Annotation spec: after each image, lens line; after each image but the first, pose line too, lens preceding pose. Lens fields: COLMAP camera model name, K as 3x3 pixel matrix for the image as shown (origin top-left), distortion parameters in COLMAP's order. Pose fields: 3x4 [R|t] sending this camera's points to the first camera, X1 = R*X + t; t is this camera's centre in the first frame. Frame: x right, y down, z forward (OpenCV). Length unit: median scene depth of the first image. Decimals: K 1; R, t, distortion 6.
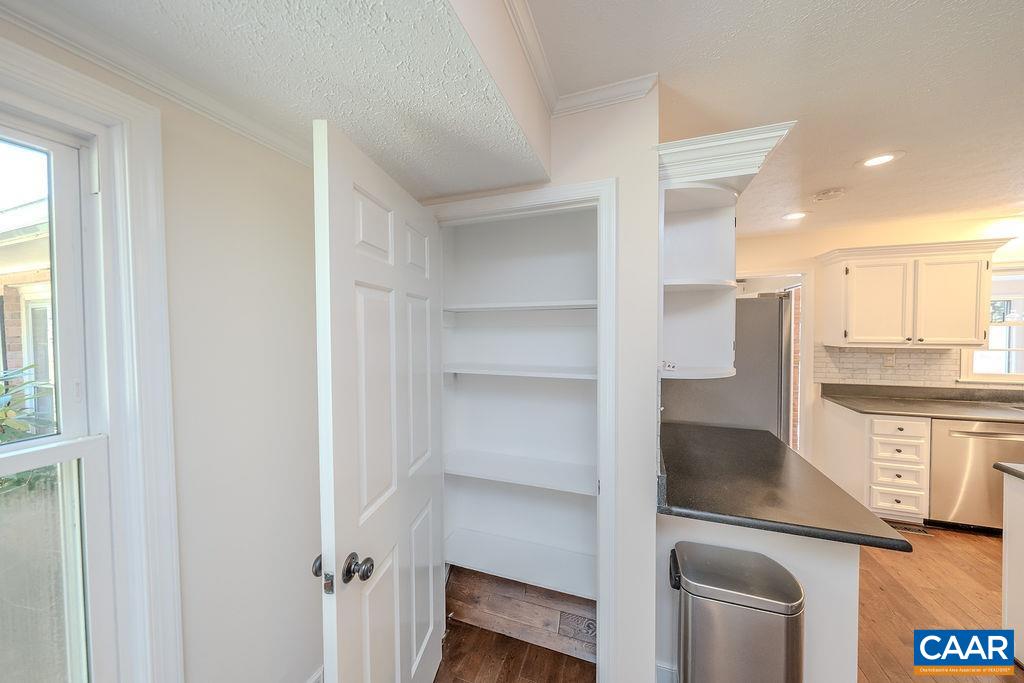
lens RADIAL K [[345.4, 0, 509.3], [0, 345.4, 336.7], [0, 0, 1]] dist [-0.004059, 0.000198]
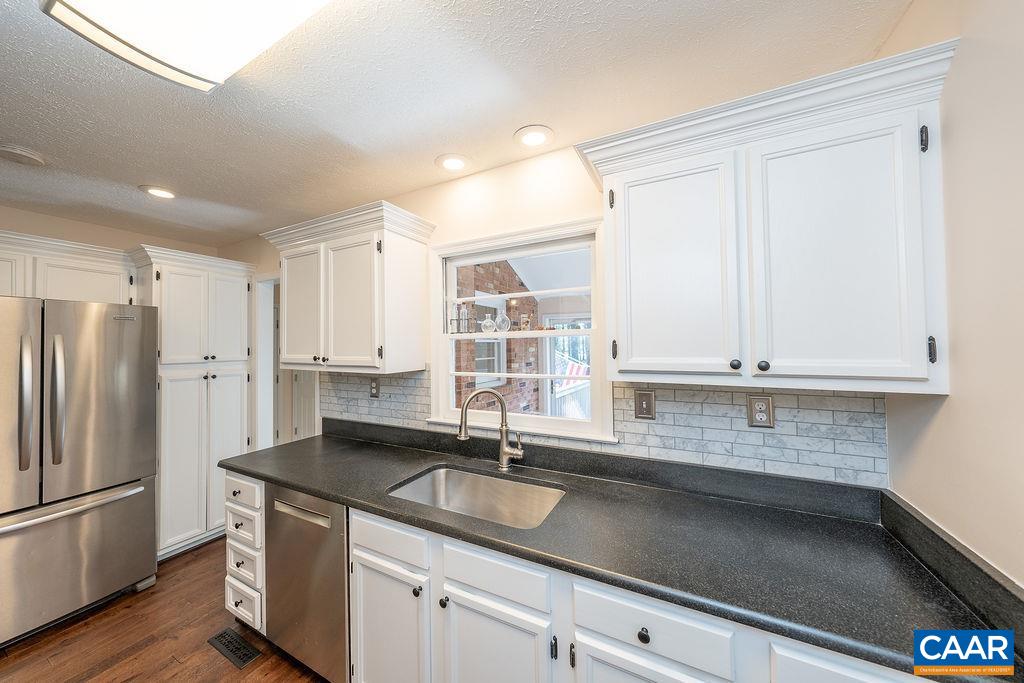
lens RADIAL K [[344.4, 0, 511.3], [0, 344.4, 337.5], [0, 0, 1]] dist [0.000687, 0.000201]
pose [[0.991364, -0.008401, -0.130868, 1.563233], [0.003114, 0.999173, -0.040550, -0.005577], [0.131100, 0.039792, 0.990570, 0.350001]]
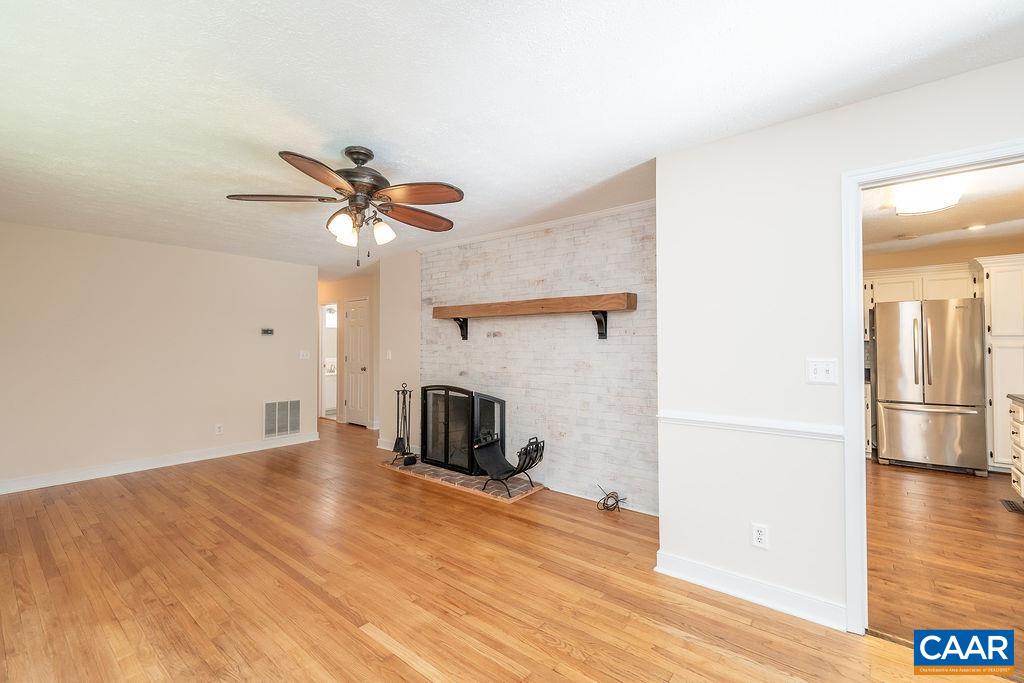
lens RADIAL K [[436.9, 0, 511.7], [0, 436.9, 338.1], [0, 0, 1]] dist [0.000164, 0.000028]
pose [[-0.324451, -0.009015, -0.945859, 2.599777], [-0.016691, 0.999853, -0.003804, 0.063696], [0.945755, 0.014553, -0.324554, -0.027942]]
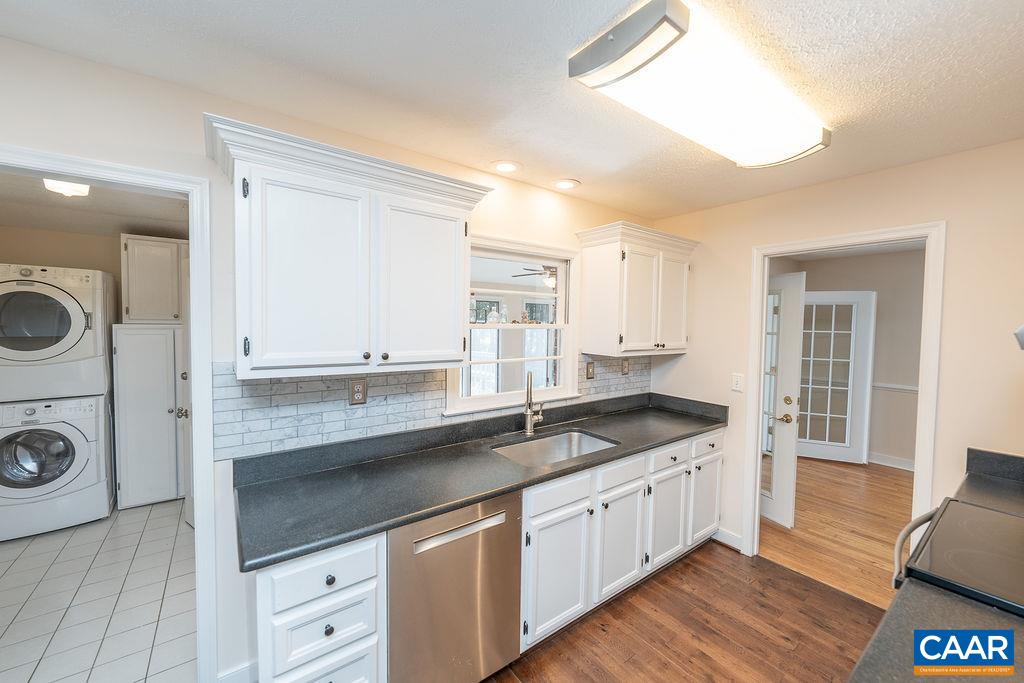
lens RADIAL K [[391.6, 0, 506.1], [0, 391.6, 341.3], [0, 0, 1]] dist [-0.001576, -0.000063]
pose [[0.558057, -0.019948, 0.829563, 0.780516], [0.004516, 0.999769, 0.021002, -0.021680], [-0.829790, -0.007974, 0.558018, 0.505647]]
